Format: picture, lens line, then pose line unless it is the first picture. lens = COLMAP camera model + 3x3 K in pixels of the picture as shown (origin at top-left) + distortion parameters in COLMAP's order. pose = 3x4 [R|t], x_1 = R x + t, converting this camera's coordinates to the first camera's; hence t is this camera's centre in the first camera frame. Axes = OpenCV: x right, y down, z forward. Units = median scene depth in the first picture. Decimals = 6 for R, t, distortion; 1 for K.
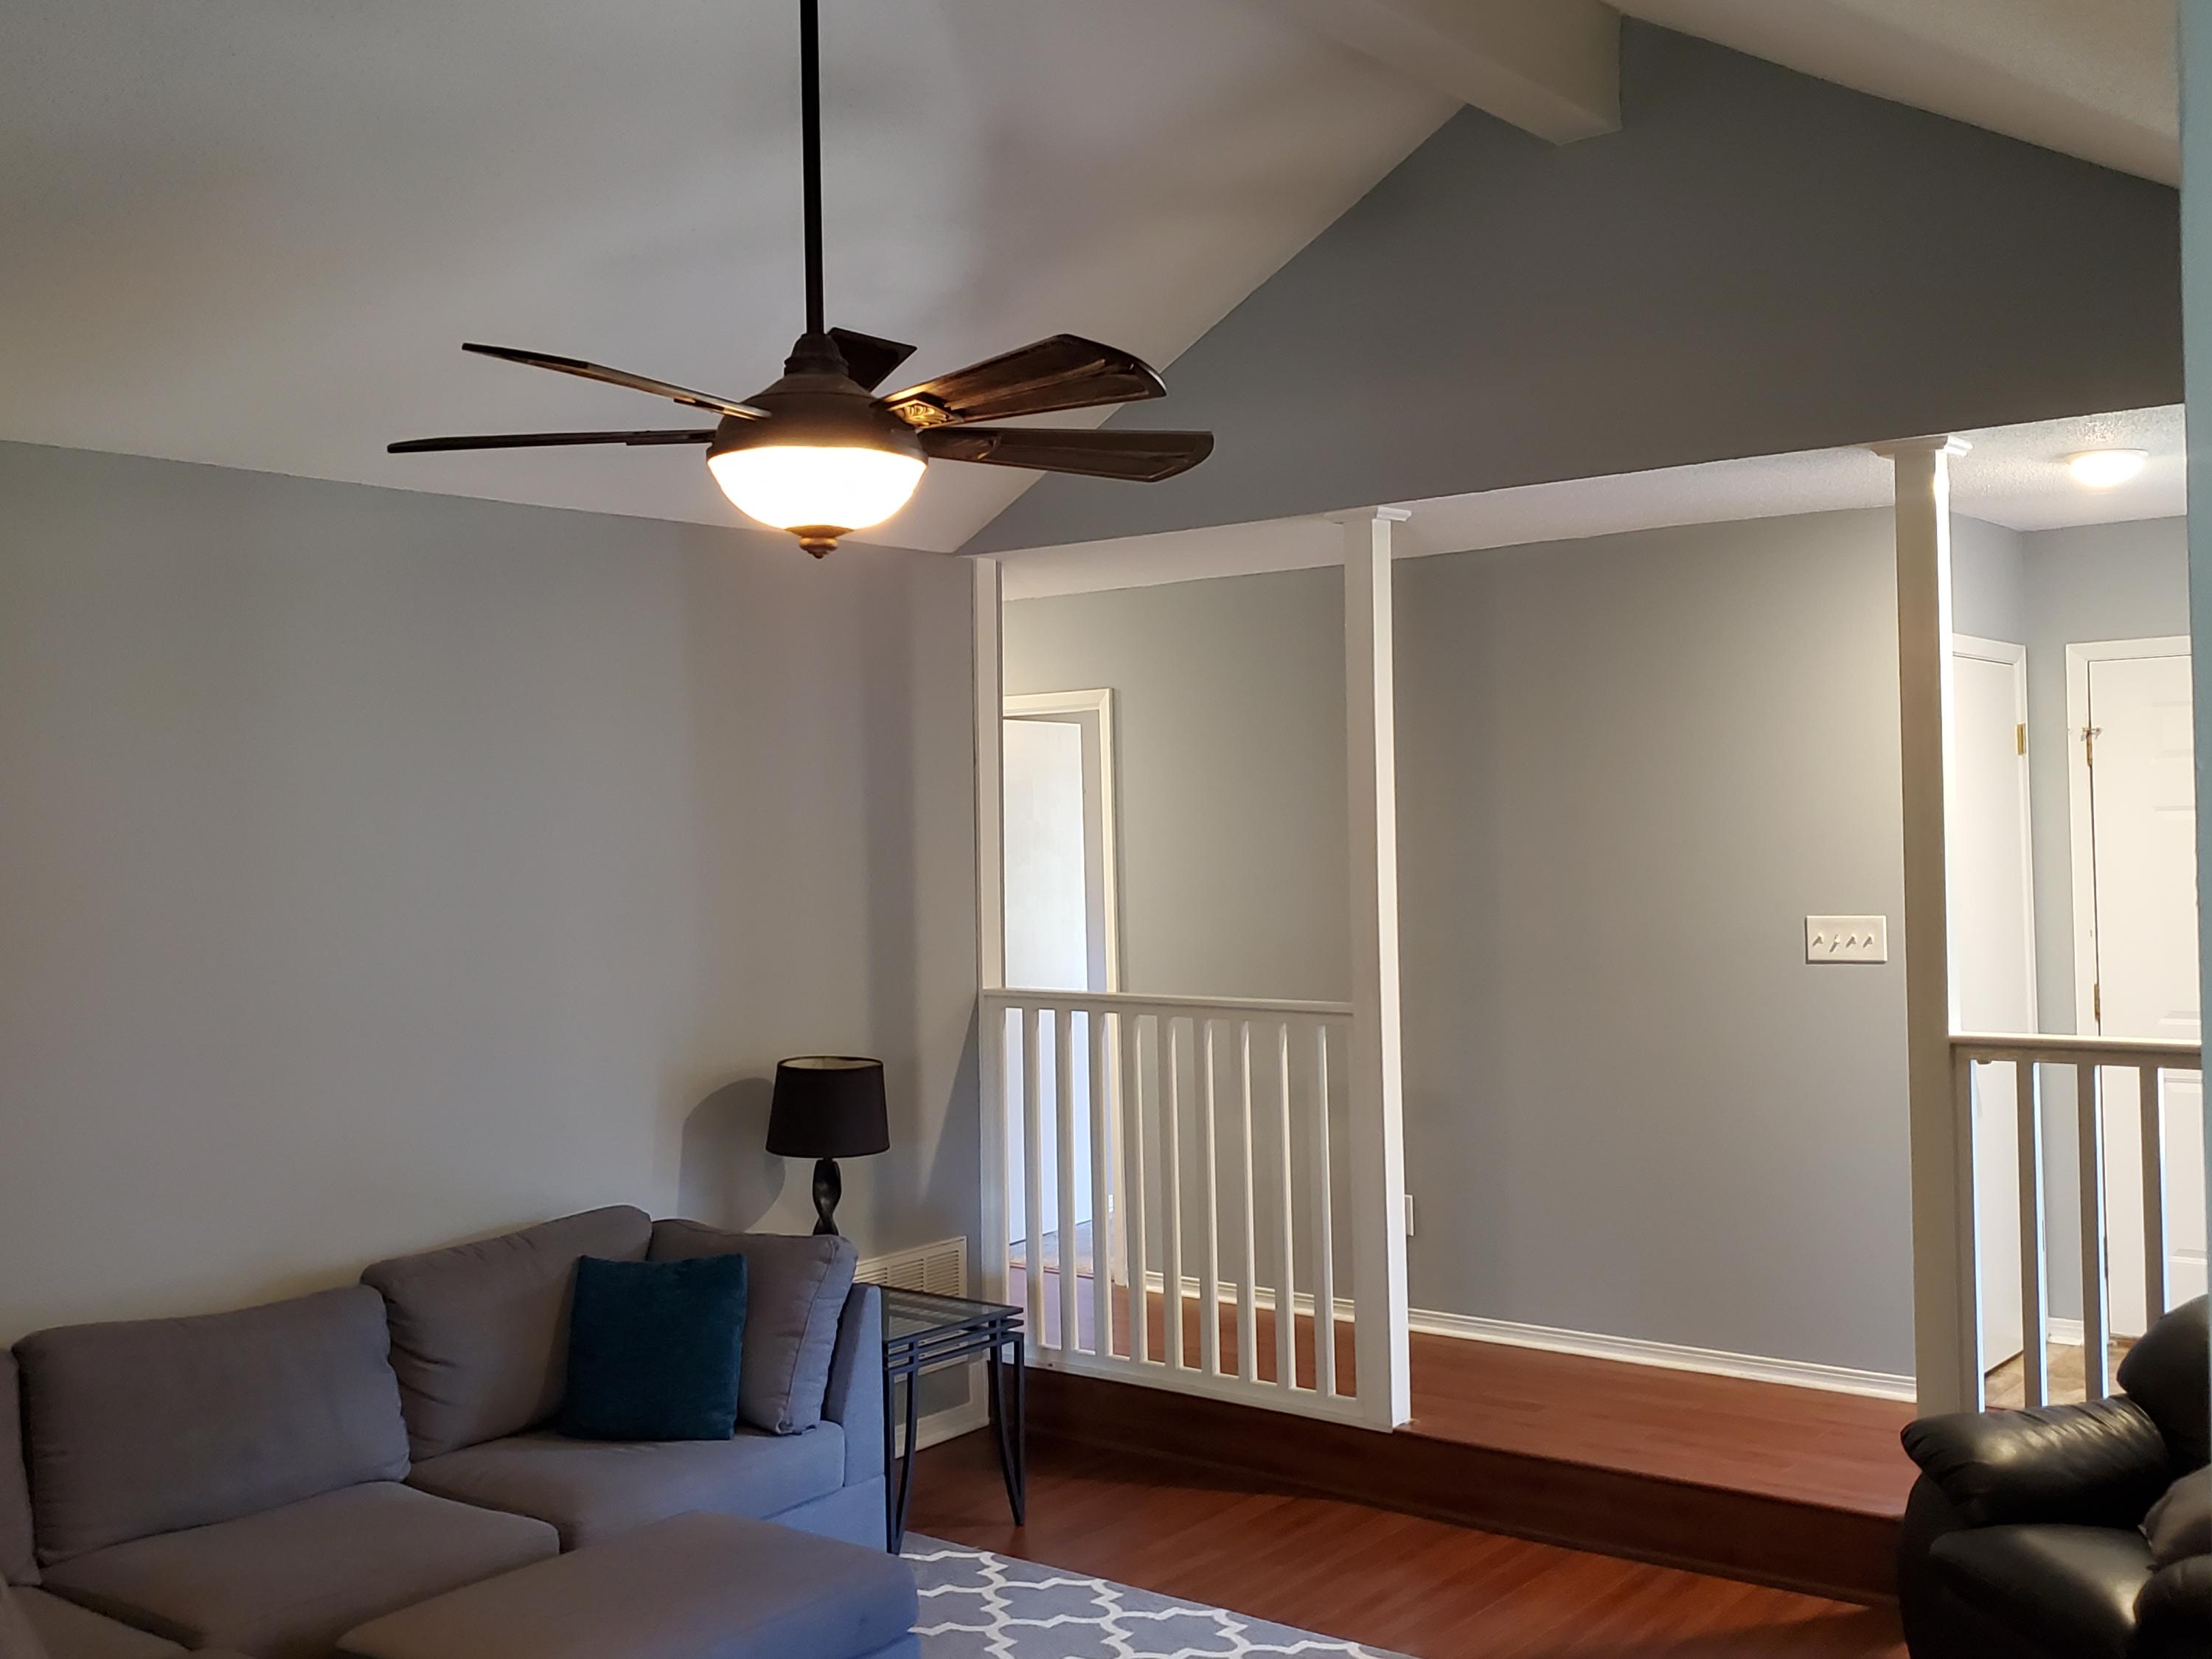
lens RADIAL K [[2276.2, 0, 1102.4], [0, 2276.2, 826.2], [0, 0, 1]] dist [0.012608, 0.000000]
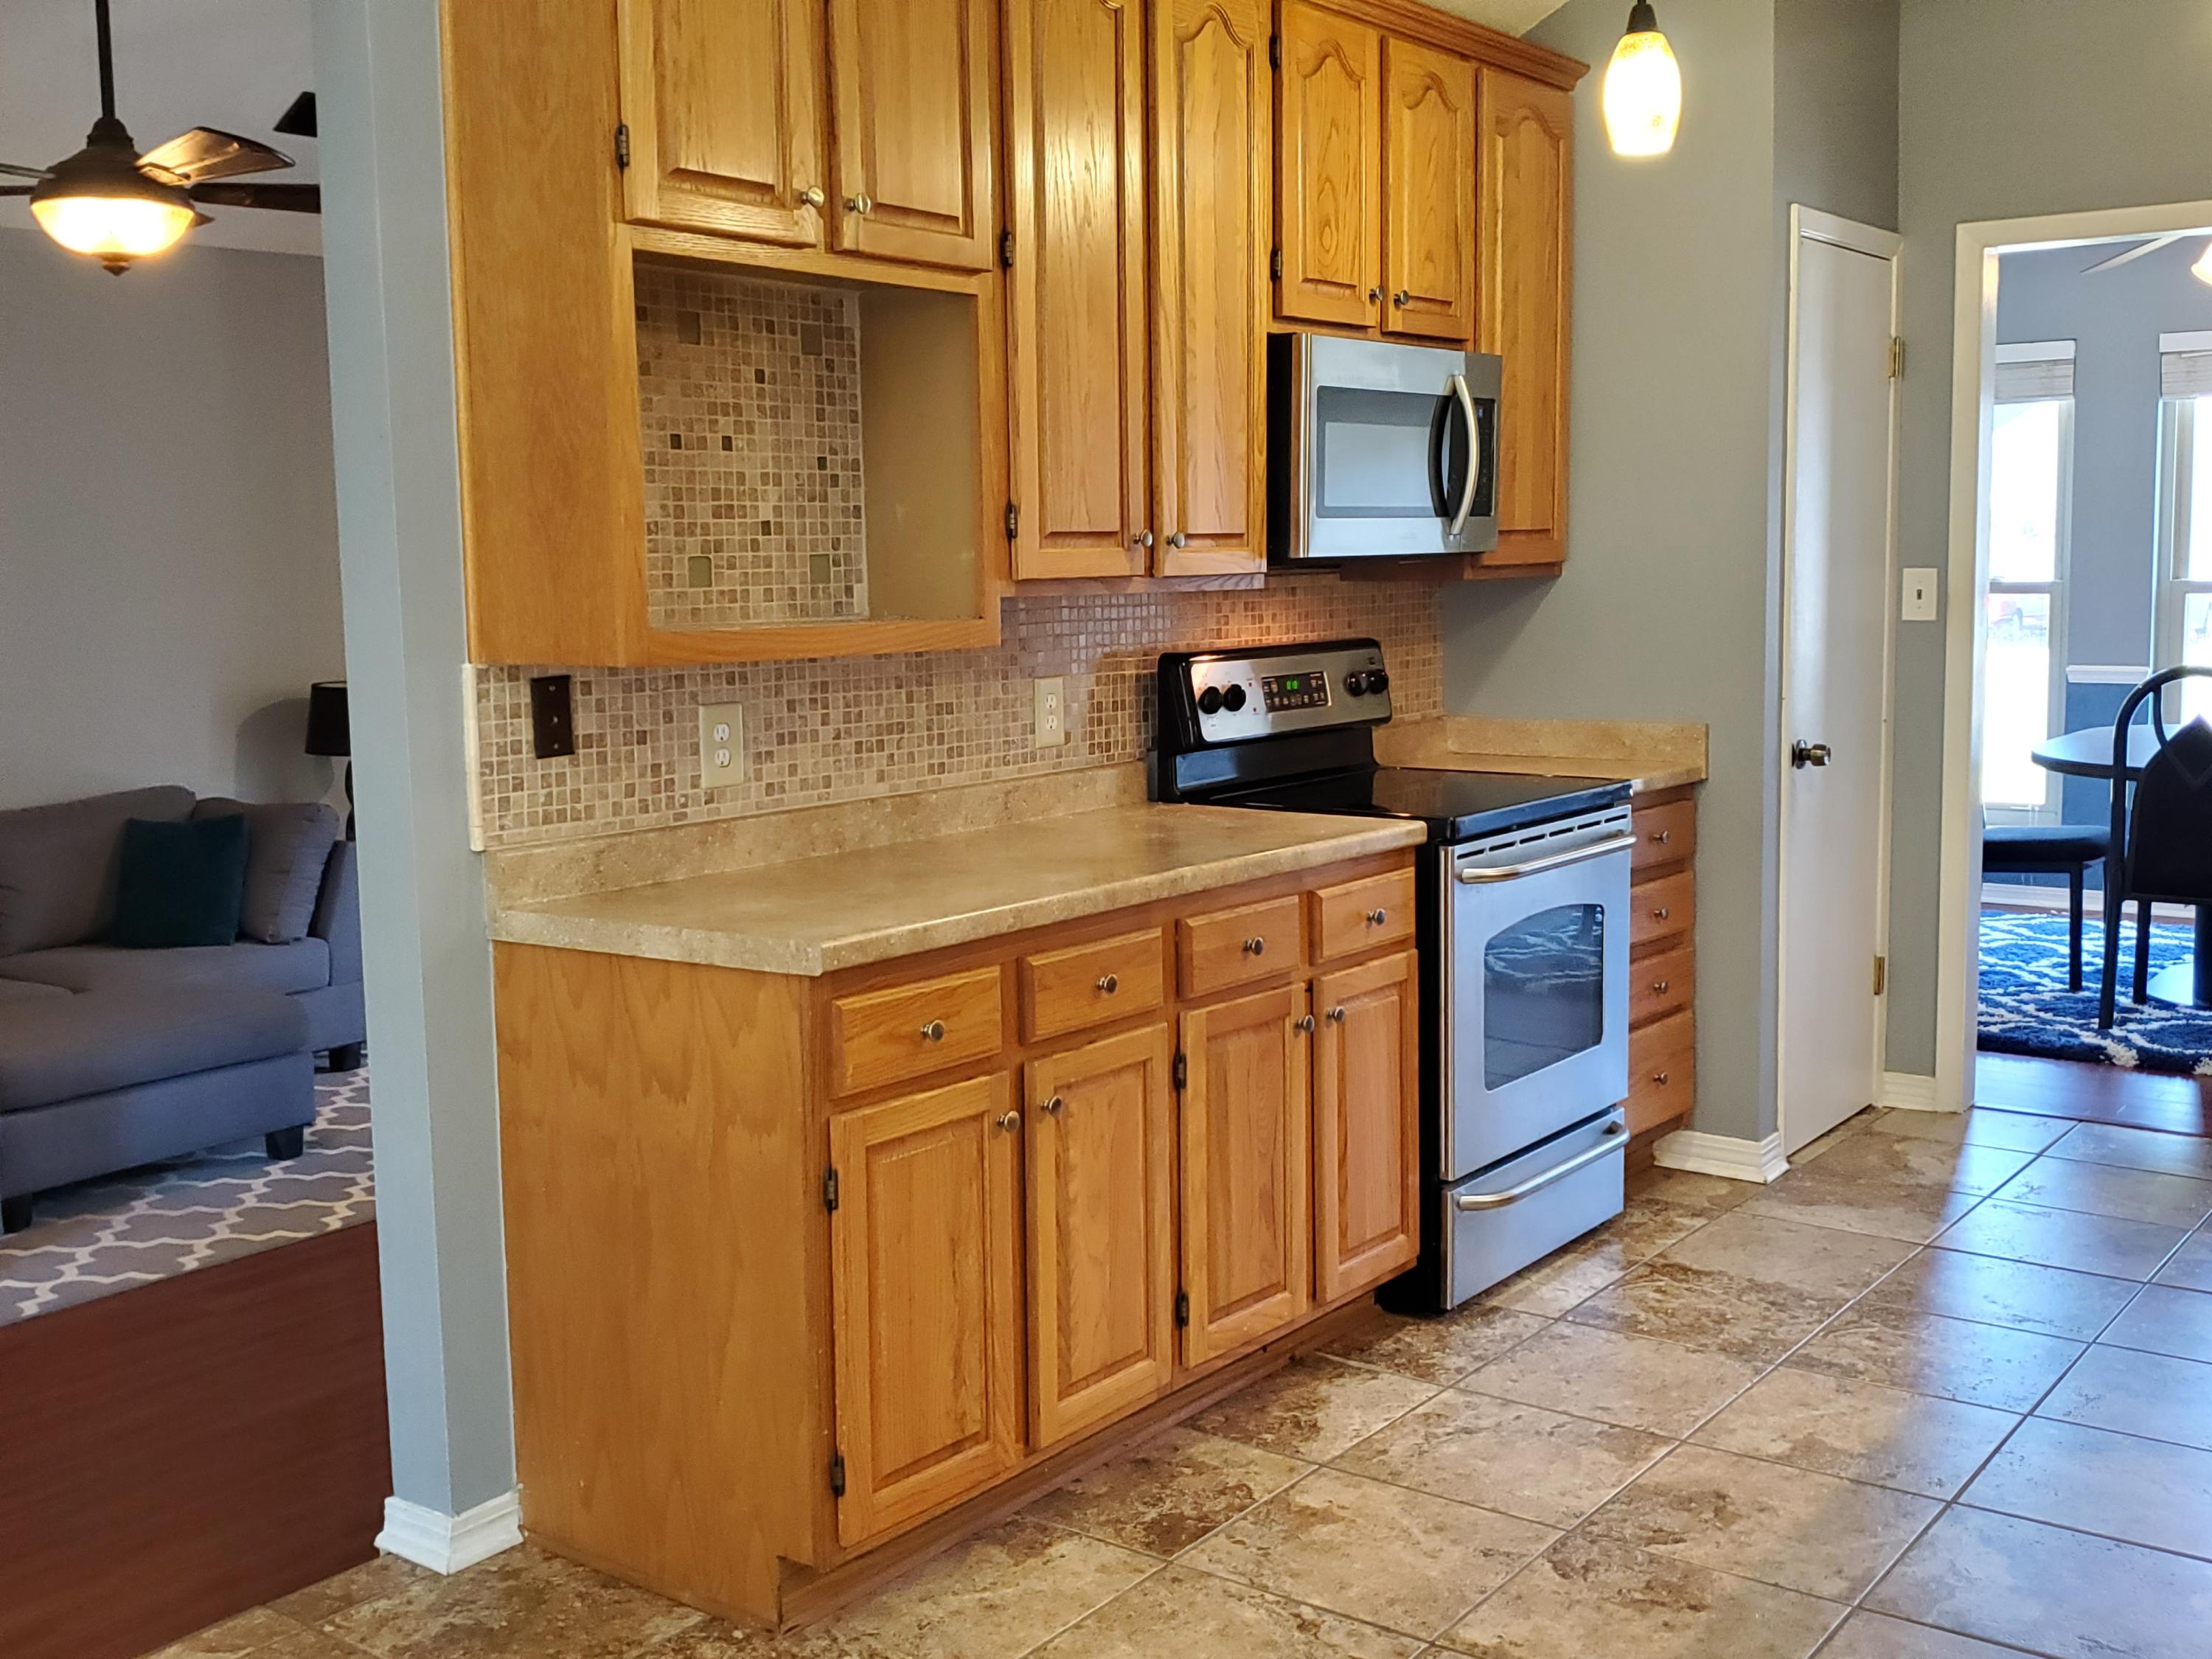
lens RADIAL K [[2276.2, 0, 1093.2], [0, 2276.2, 822.4], [0, 0, 1]] dist [0.012608, 0.000000]
pose [[0.999590, -0.002435, 0.028540, 0.306530], [-0.000861, 0.993376, 0.114910, 0.041210], [-0.028631, -0.114887, 0.992966, -0.342188]]
